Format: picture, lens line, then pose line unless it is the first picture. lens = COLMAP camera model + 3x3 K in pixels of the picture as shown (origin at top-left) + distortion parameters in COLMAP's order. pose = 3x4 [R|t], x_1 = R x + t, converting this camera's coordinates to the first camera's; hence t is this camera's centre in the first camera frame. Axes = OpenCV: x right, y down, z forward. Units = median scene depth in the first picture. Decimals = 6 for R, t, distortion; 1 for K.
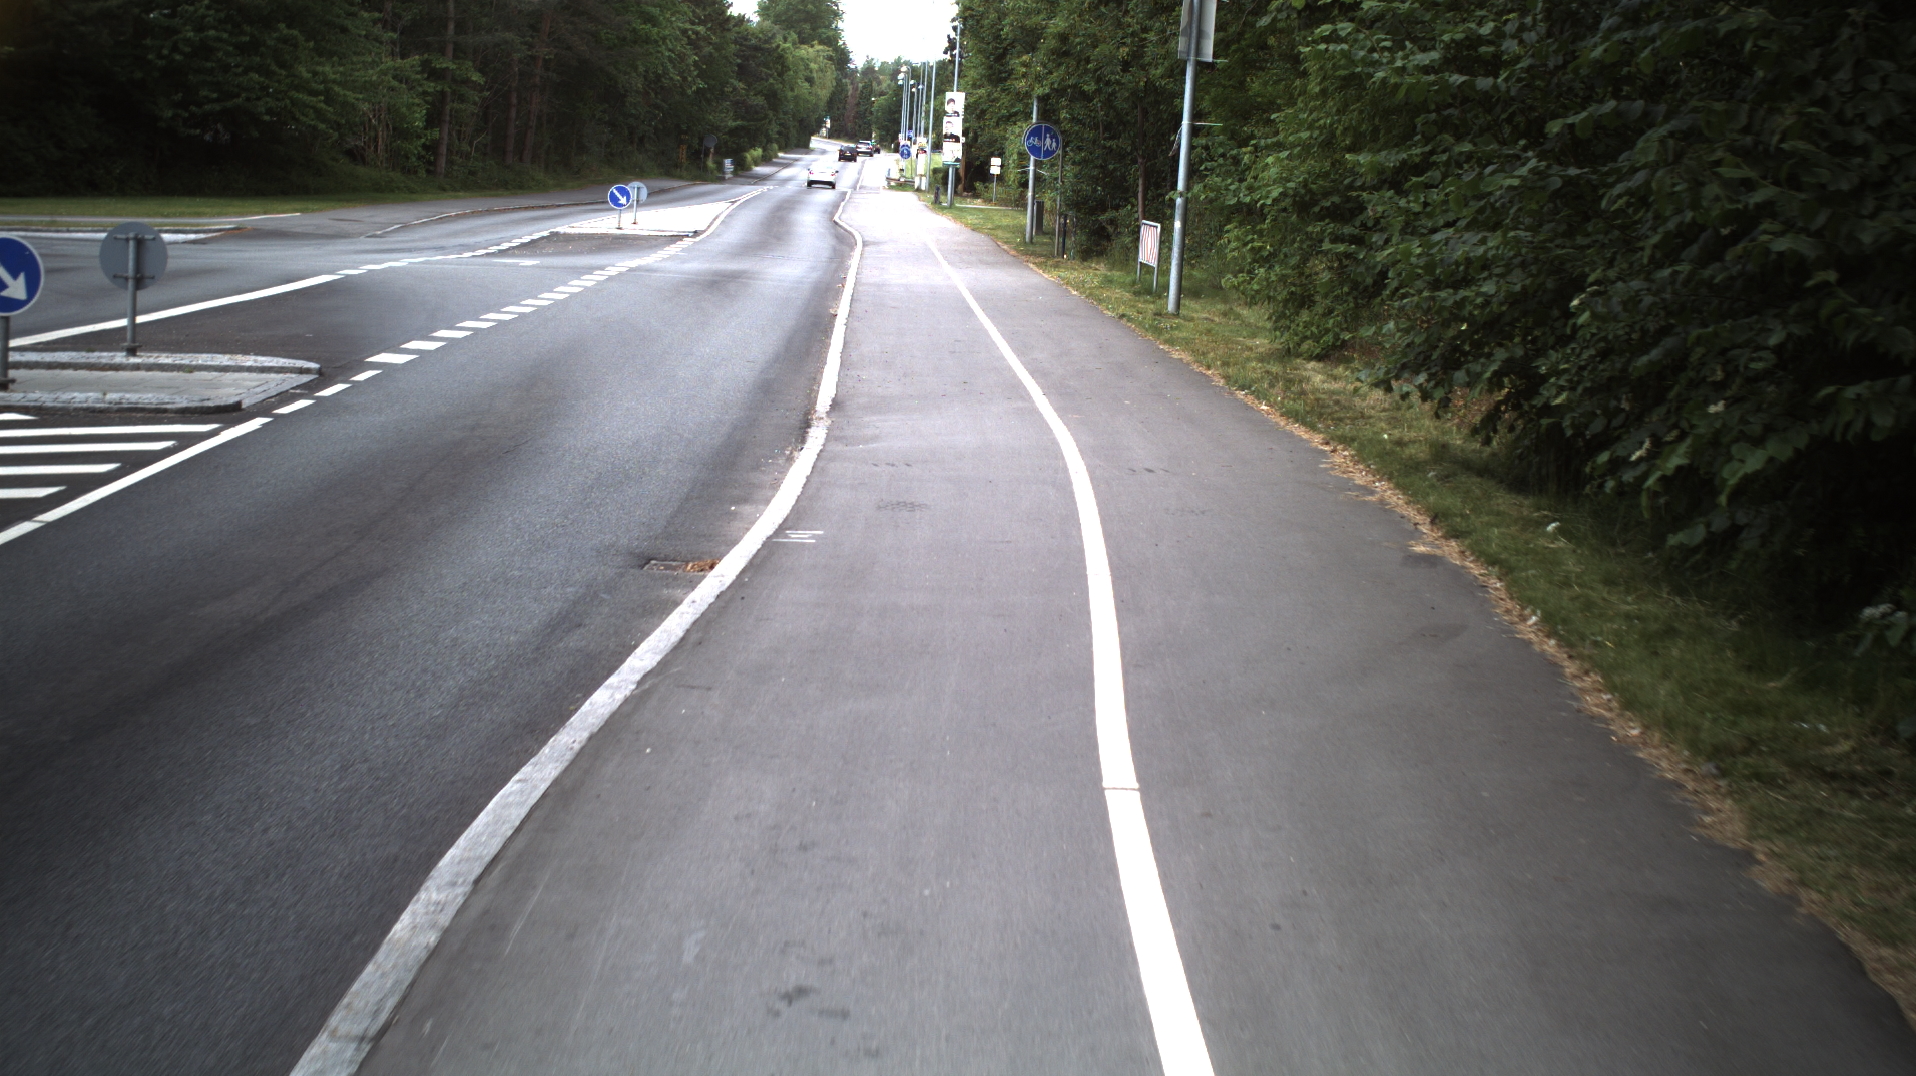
lens RADIAL K [[3343.4, 0, 958.0], [0, 3343.4, 538.0], [0, 0, 1]] dist [-0.286425, 0.253121]
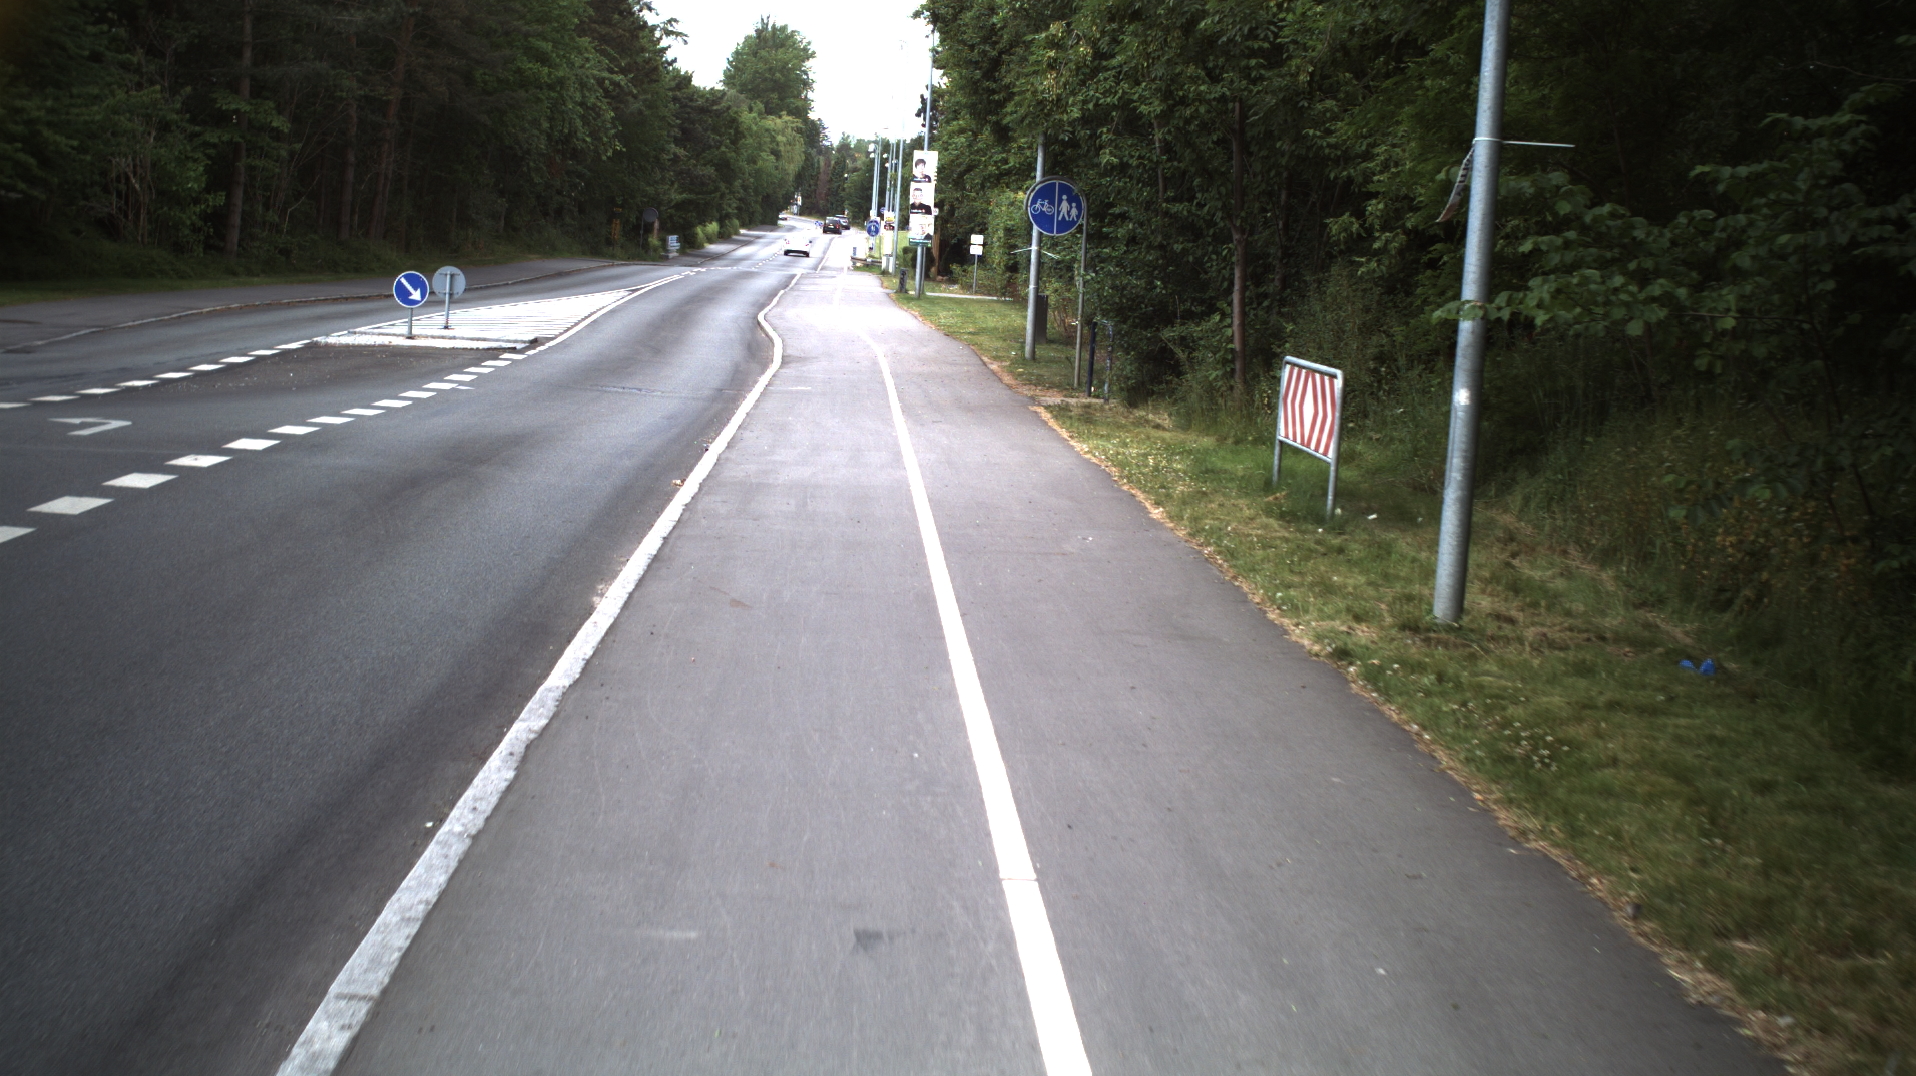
lens RADIAL K [[3343.4, 0, 958.0], [0, 3343.4, 538.0], [0, 0, 1]] dist [-0.286425, 0.253121]
pose [[0.999965, 0.004096, 0.007258, 0.001757], [-0.003925, 0.999716, -0.023496, -0.030822], [-0.007352, 0.023467, 0.999698, 0.275773]]
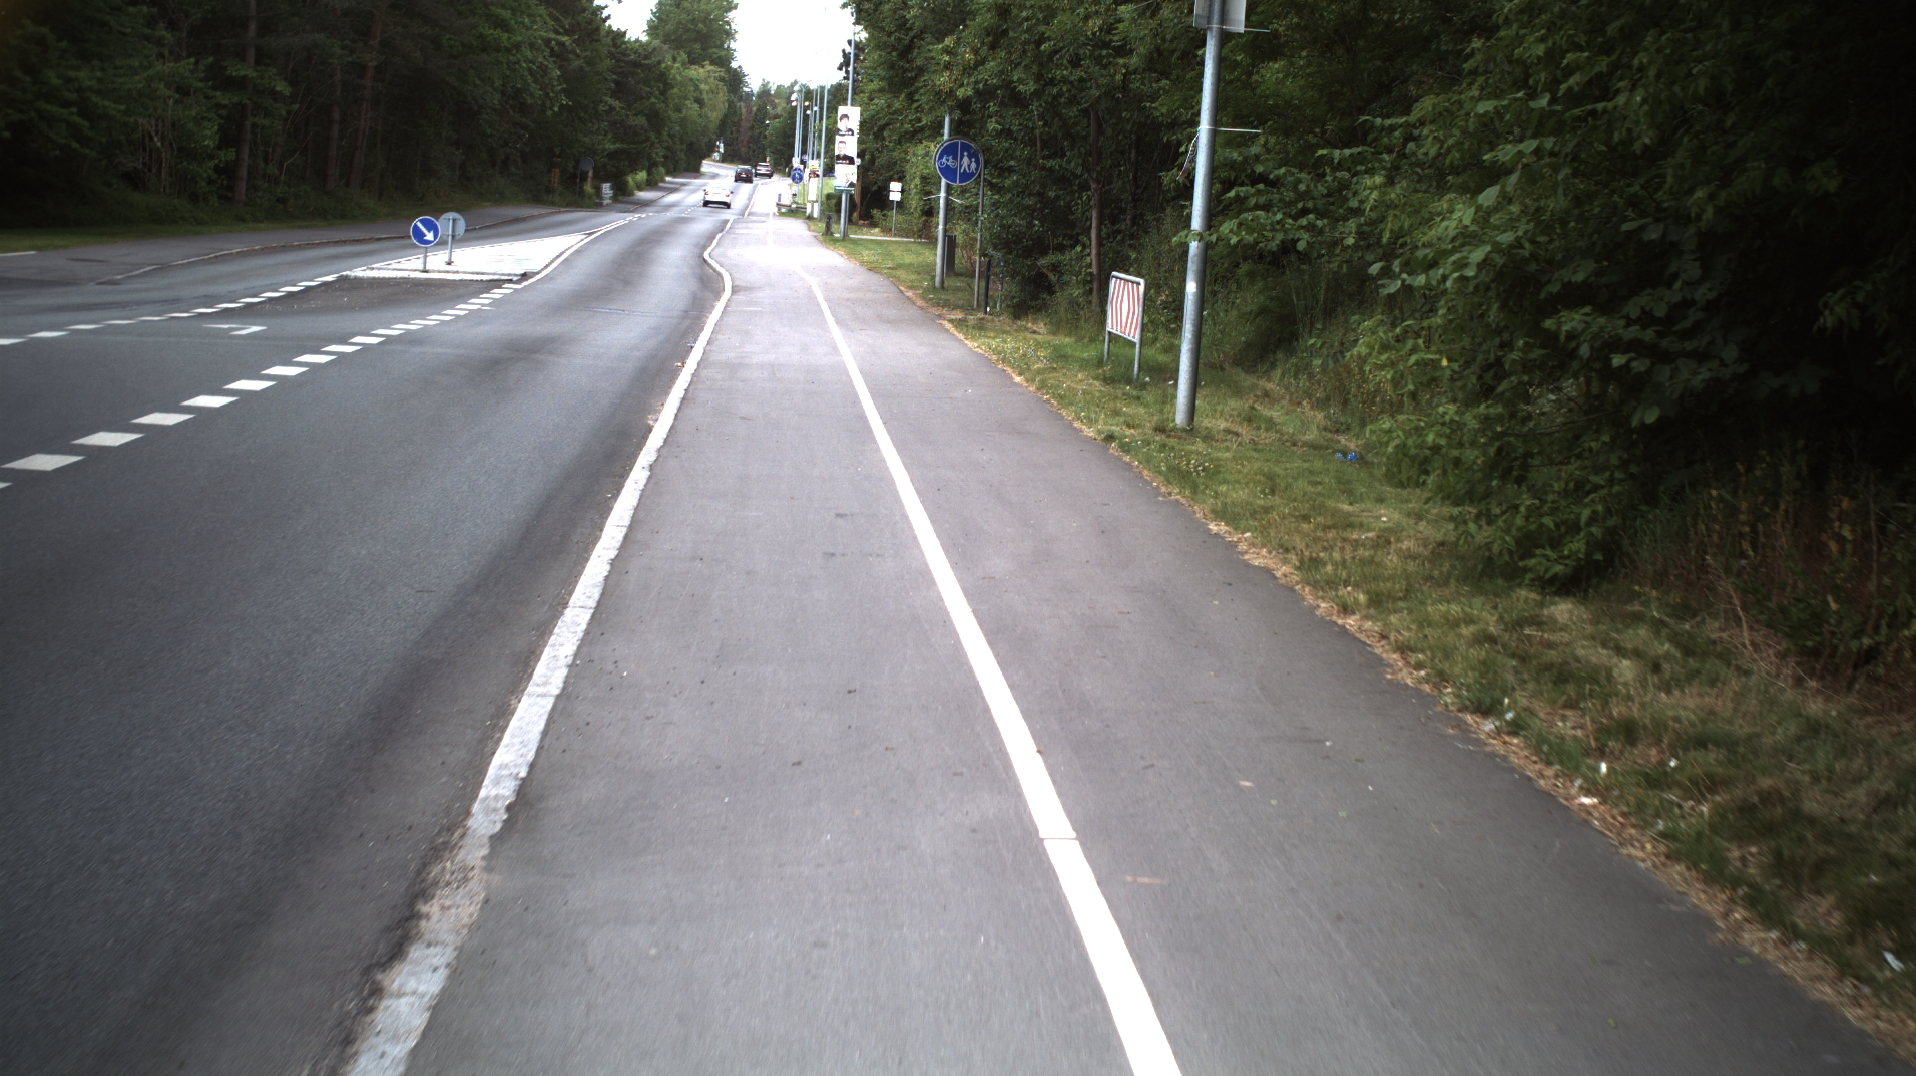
lens RADIAL K [[3343.4, 0, 958.0], [0, 3343.4, 538.0], [0, 0, 1]] dist [-0.286425, 0.253121]
pose [[0.999524, -0.001315, 0.030815, 0.000802], [0.001541, 0.999972, -0.007298, -0.018866], [-0.030804, 0.007342, 0.999498, 0.165436]]
